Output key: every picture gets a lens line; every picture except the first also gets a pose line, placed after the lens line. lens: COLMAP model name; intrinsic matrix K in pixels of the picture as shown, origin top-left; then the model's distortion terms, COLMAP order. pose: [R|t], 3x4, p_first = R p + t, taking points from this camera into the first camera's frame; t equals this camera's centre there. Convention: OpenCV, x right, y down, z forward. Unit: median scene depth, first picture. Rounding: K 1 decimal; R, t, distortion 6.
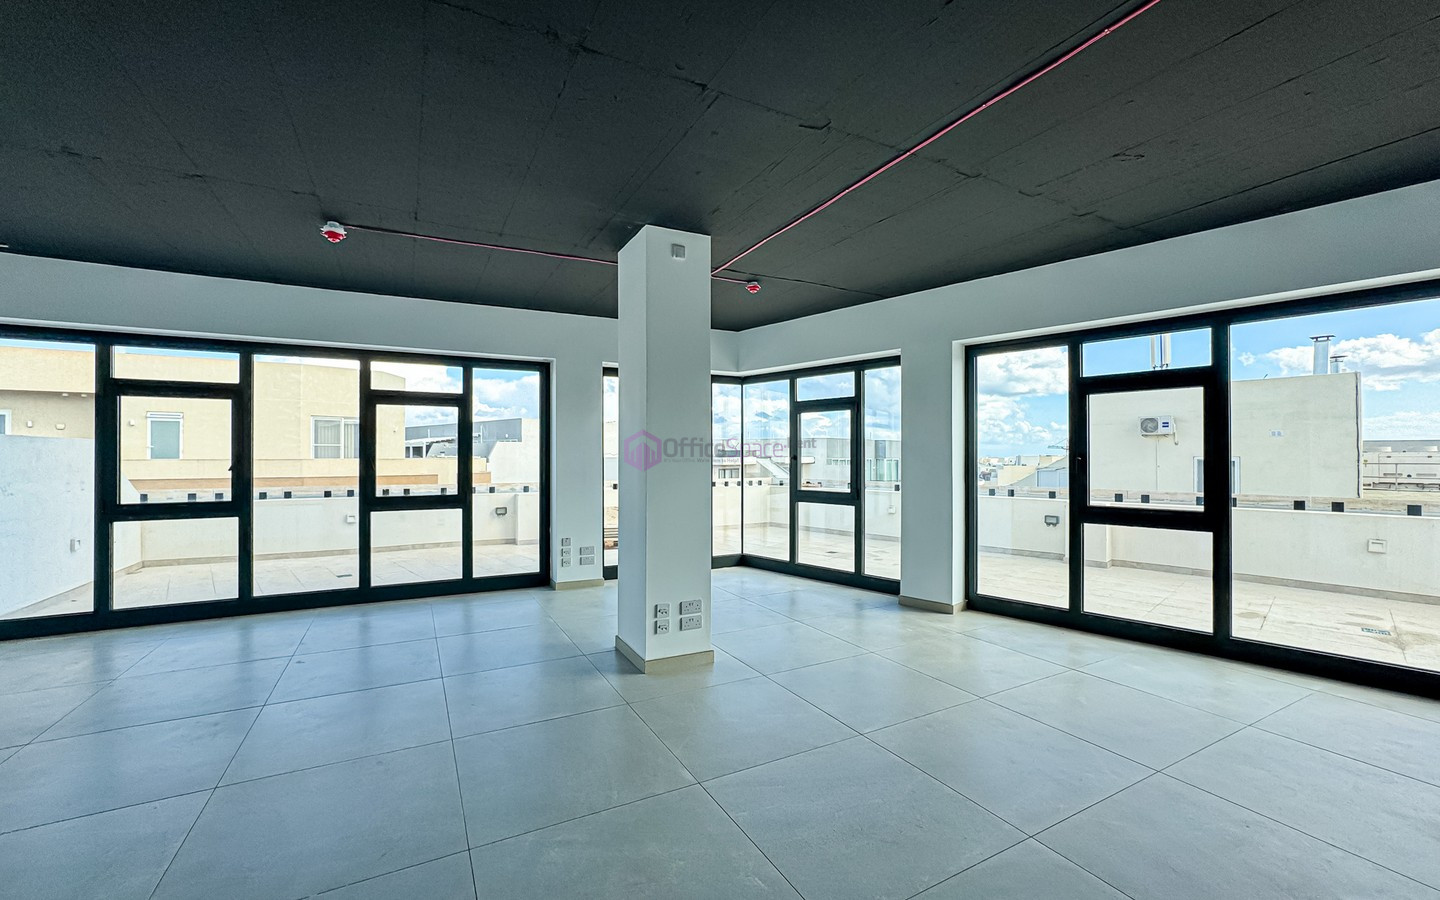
lens RADIAL K [[586.6, 0, 726.0], [0, 586.6, 452.9], [0, 0, 1]] dist [-0.017623, 0.000496]
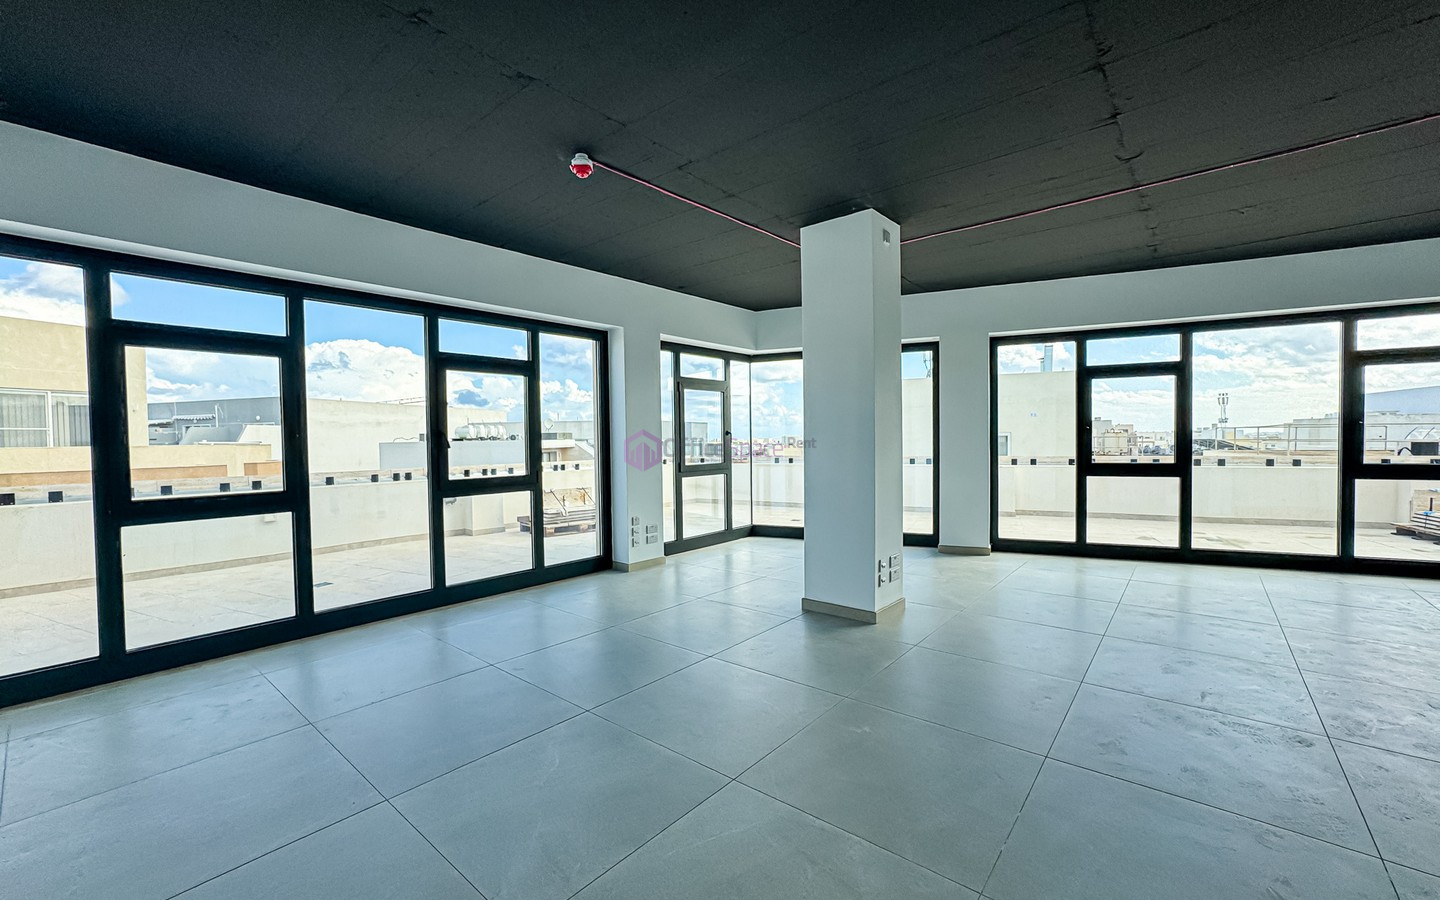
lens RADIAL K [[586.6, 0, 726.0], [0, 586.6, 452.9], [0, 0, 1]] dist [-0.017623, 0.000496]
pose [[0.926853, -0.022132, 0.374773, -0.570222], [0.011307, 0.999454, 0.031061, 0.014897], [-0.375255, -0.024552, 0.926596, 0.070474]]
